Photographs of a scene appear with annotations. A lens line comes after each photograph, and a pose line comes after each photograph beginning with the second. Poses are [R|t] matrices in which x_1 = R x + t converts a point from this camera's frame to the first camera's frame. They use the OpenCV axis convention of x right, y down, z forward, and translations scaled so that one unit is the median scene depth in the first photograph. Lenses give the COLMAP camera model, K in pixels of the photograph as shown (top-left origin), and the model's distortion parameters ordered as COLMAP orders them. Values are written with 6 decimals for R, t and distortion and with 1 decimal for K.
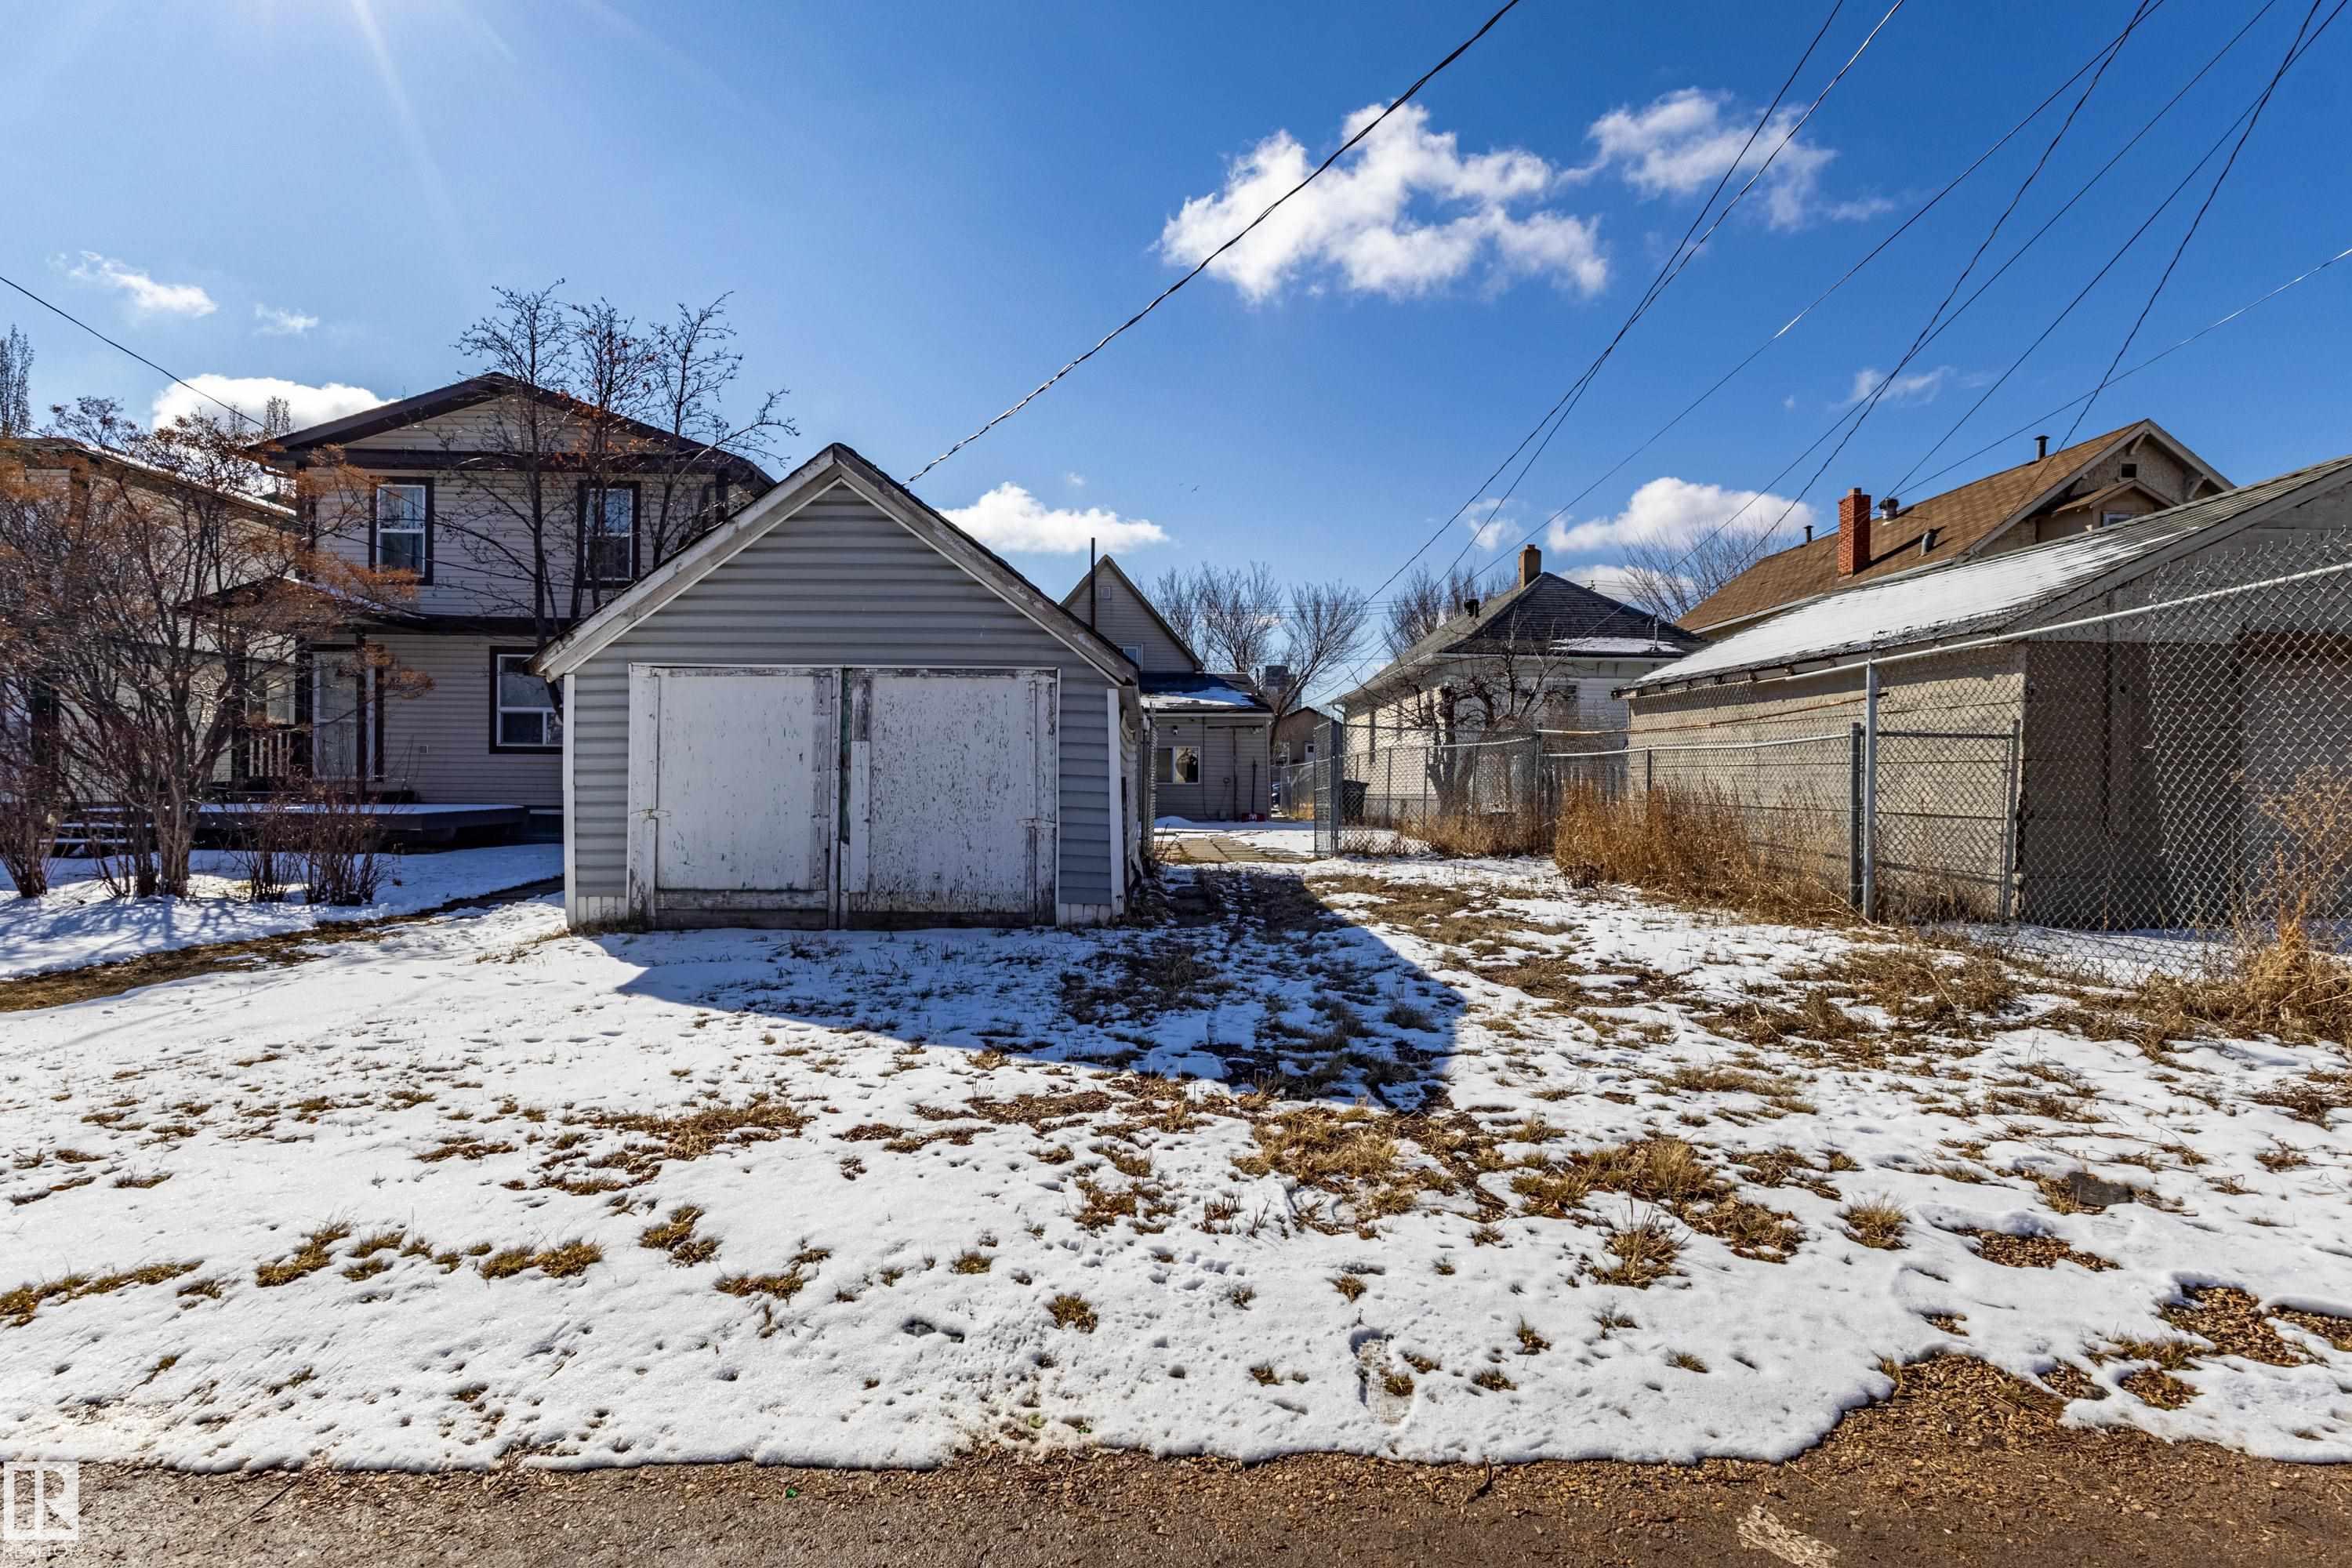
lens RADIAL K [[1134.4, 0, 1176.0], [0, 1134.4, 784.0], [0, 0, 1]] dist [0.004939, 0.001076]
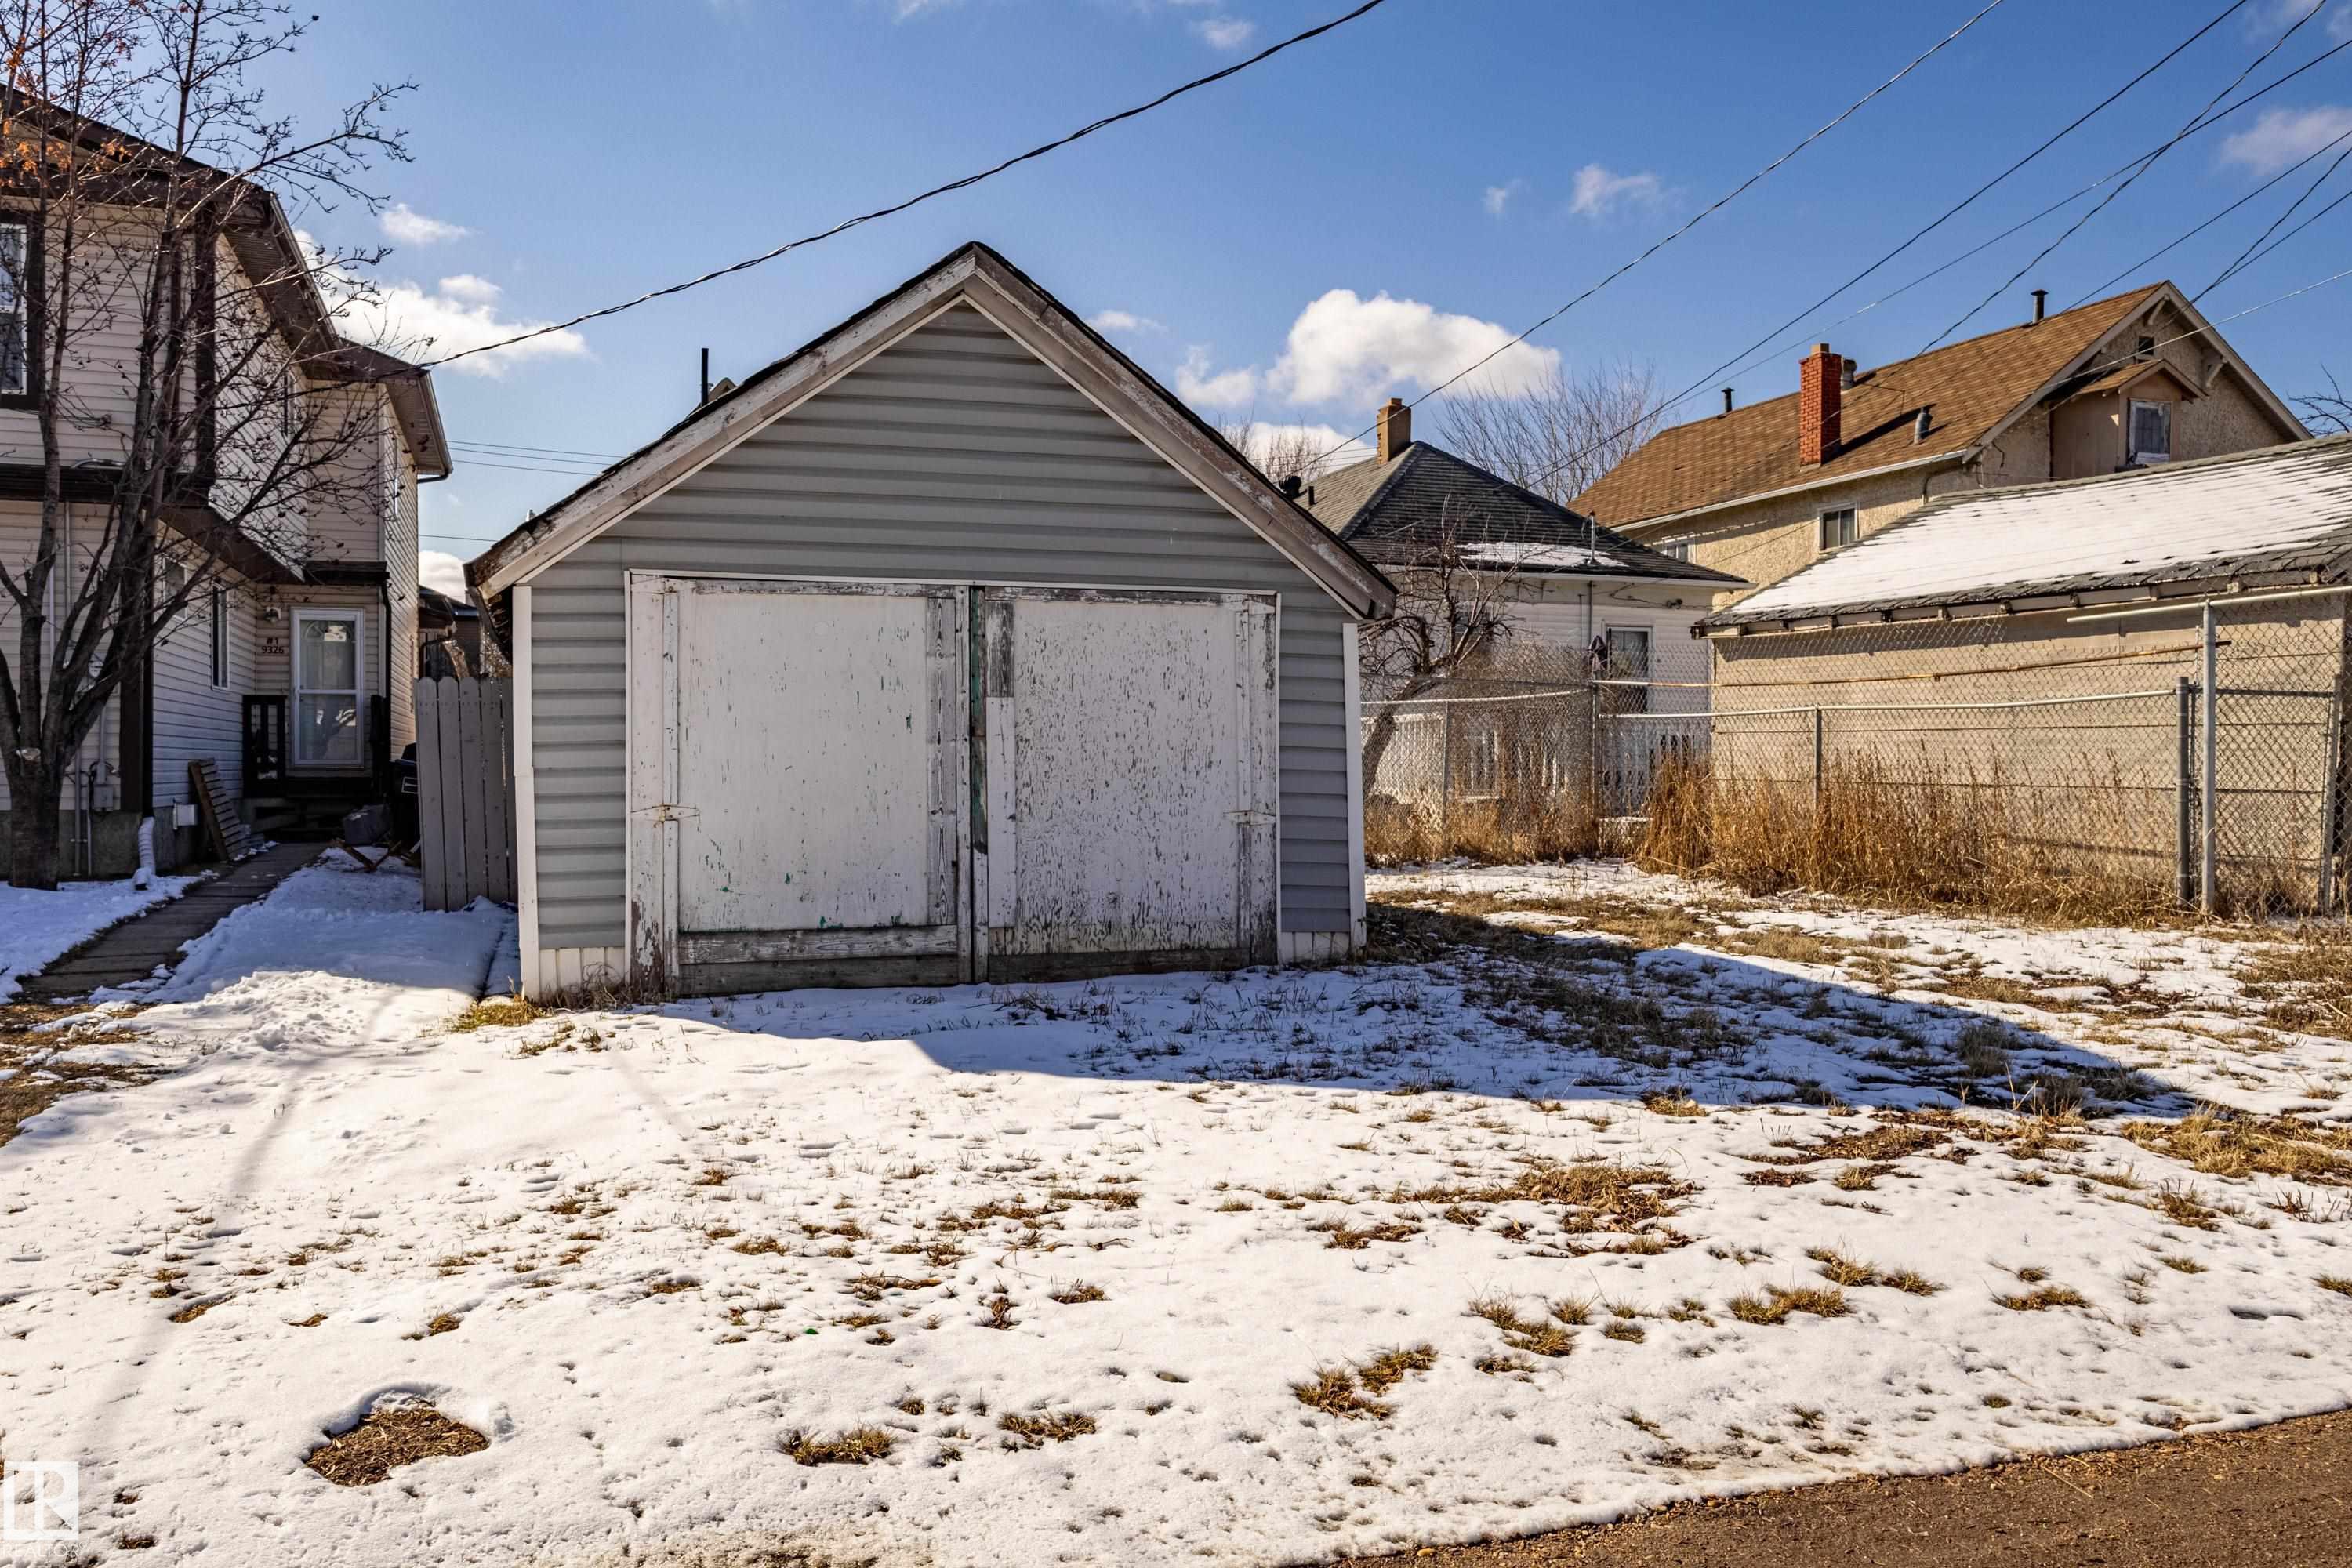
lens RADIAL K [[1910.7, 0, 1176.0], [0, 1910.7, 784.0], [0, 0, 1]] dist [0.012496, -0.012675]
pose [[0.951183, -0.011585, 0.308409, -0.522519], [0.008167, 0.999890, 0.012373, -0.000233], [-0.308518, -0.009250, 0.951173, -0.086994]]
